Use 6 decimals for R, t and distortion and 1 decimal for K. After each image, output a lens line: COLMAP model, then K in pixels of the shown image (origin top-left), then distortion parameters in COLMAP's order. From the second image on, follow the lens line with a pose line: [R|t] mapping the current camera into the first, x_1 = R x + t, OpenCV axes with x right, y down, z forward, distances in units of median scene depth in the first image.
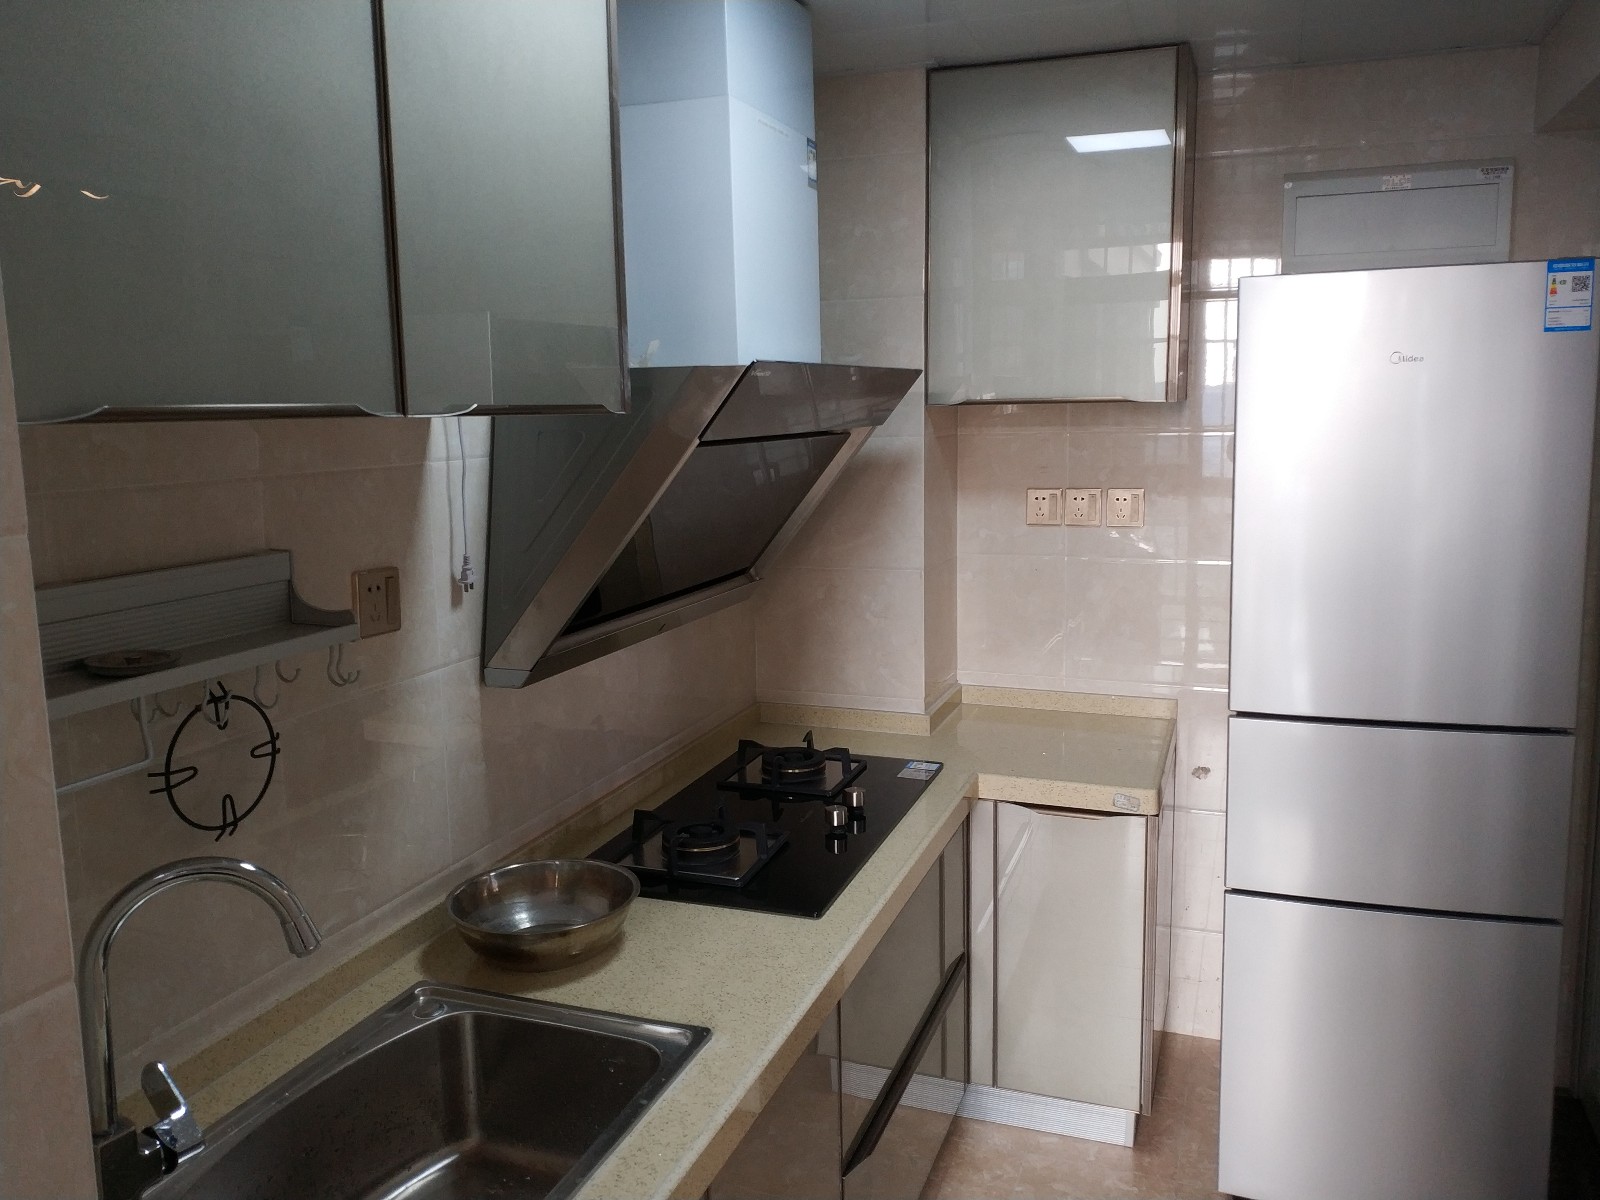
lens RADIAL K [[1252.1, 0, 800.0], [0, 1252.1, 600.0], [0, 0, 1]] dist [-0.002157, -0.006553]
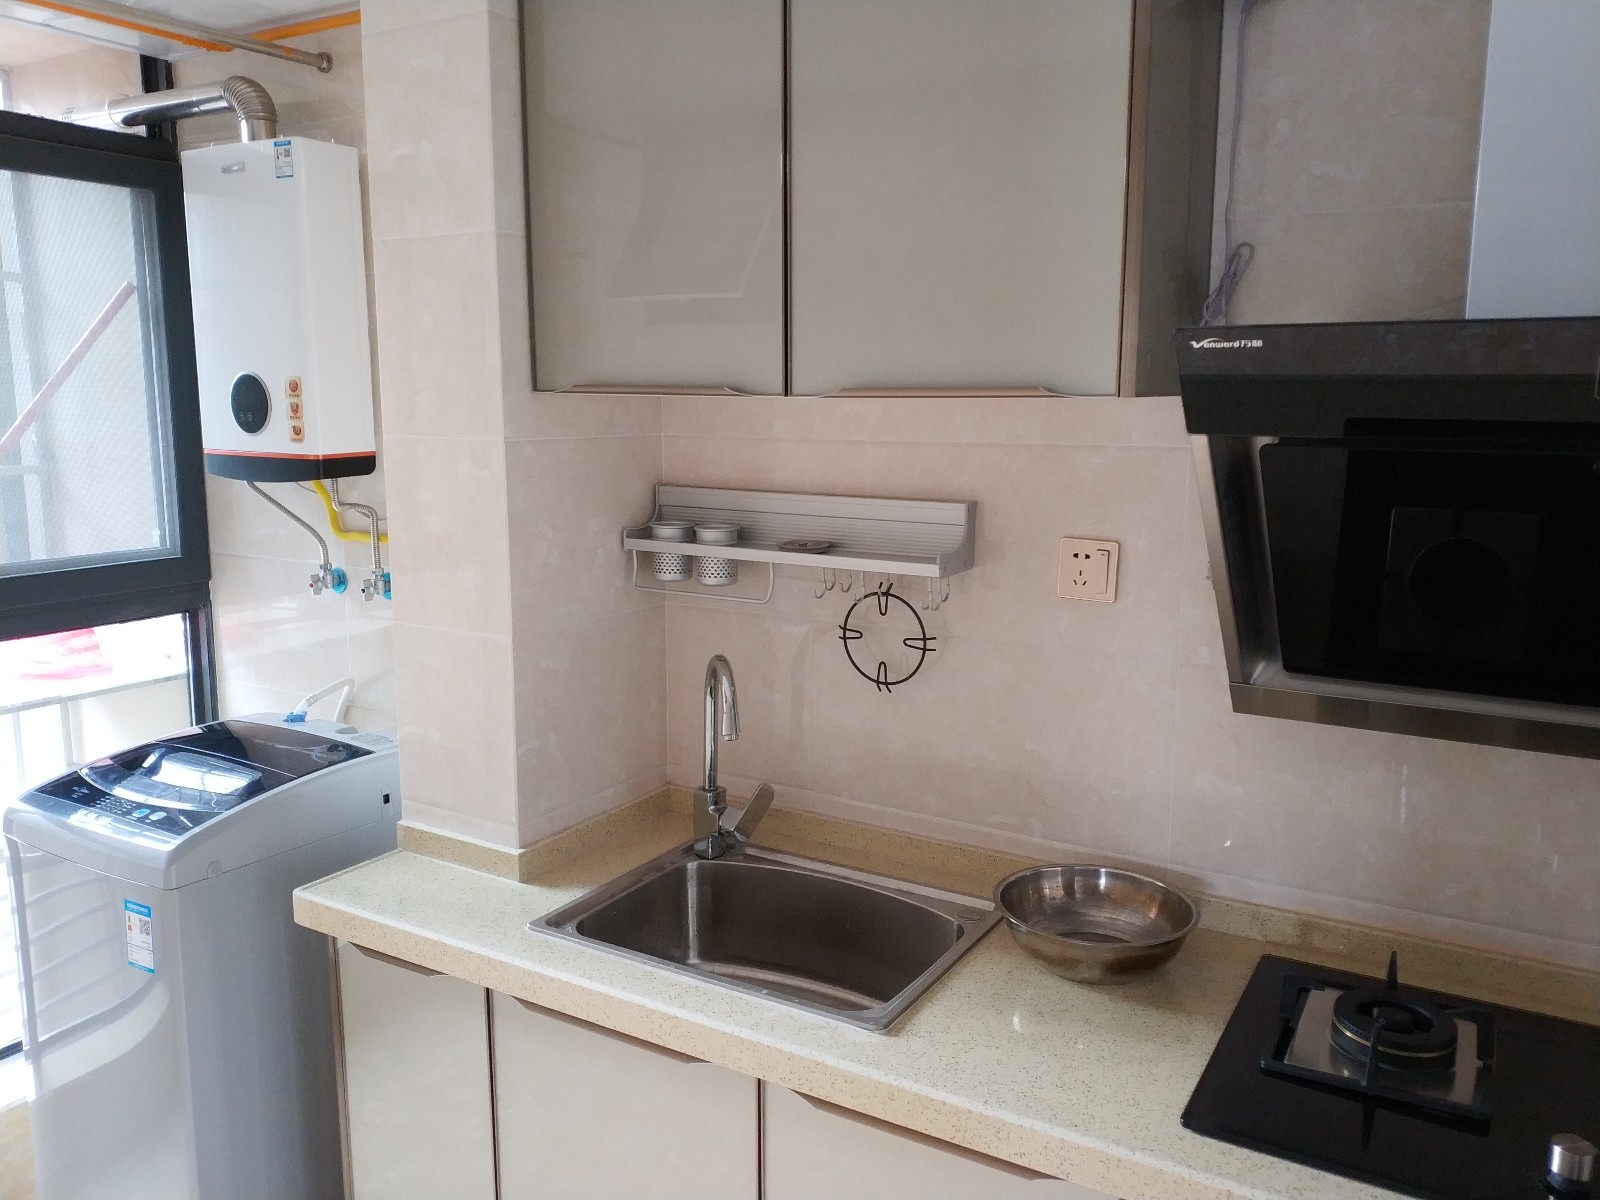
lens RADIAL K [[1252.1, 0, 800.0], [0, 1252.1, 600.0], [0, 0, 1]] dist [-0.002157, -0.006553]
pose [[-0.247144, 0.164563, -0.954902, 0.900391], [-0.144192, 0.968255, 0.204184, -0.186665], [0.958190, 0.188152, -0.215570, 1.185893]]
